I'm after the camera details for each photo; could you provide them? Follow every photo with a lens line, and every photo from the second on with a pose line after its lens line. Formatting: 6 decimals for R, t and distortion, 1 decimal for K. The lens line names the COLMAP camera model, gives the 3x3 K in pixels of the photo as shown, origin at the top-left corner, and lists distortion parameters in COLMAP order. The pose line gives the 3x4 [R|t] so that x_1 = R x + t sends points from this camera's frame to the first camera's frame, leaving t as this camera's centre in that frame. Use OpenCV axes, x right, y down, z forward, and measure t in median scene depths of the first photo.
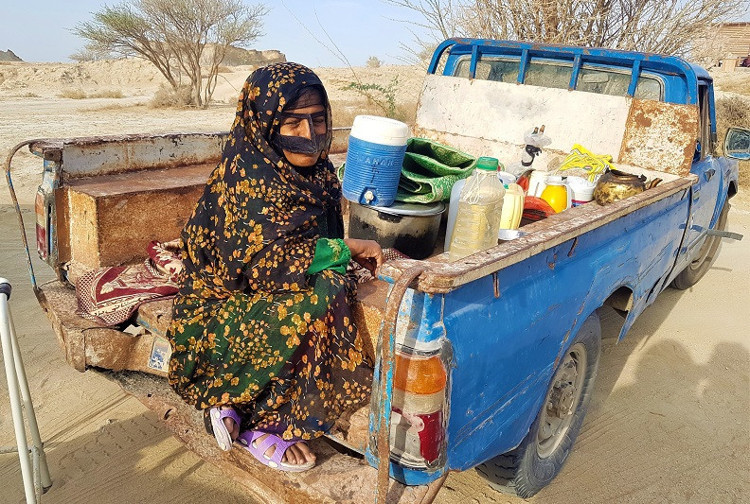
lens RADIAL K [[586.1, 0, 372.0], [0, 586.1, 250.5], [0, 0, 1]] dist [-0.052685, -0.016691]
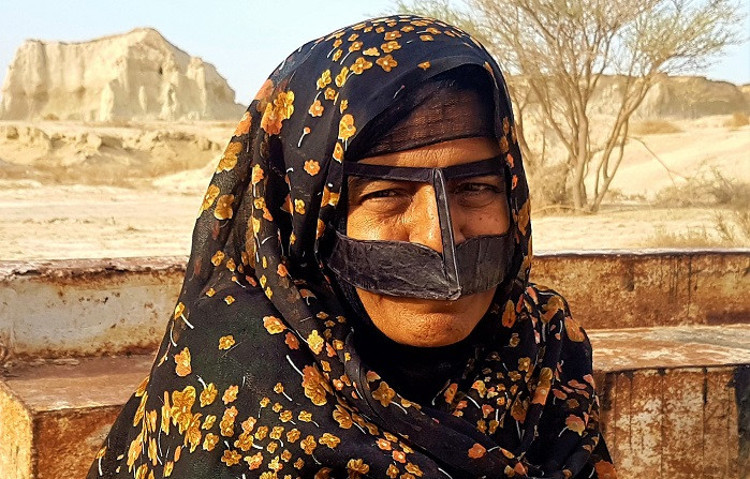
lens RADIAL K [[1380.1, 0, 348.5], [0, 1380.1, 119.5], [0, 0, 1]] dist [-0.100760, 0.000000]
pose [[0.897279, -0.049440, -0.438688, 0.156509], [-0.085304, 0.955564, -0.282170, -0.057308], [0.433145, 0.290607, 0.853190, 0.380736]]
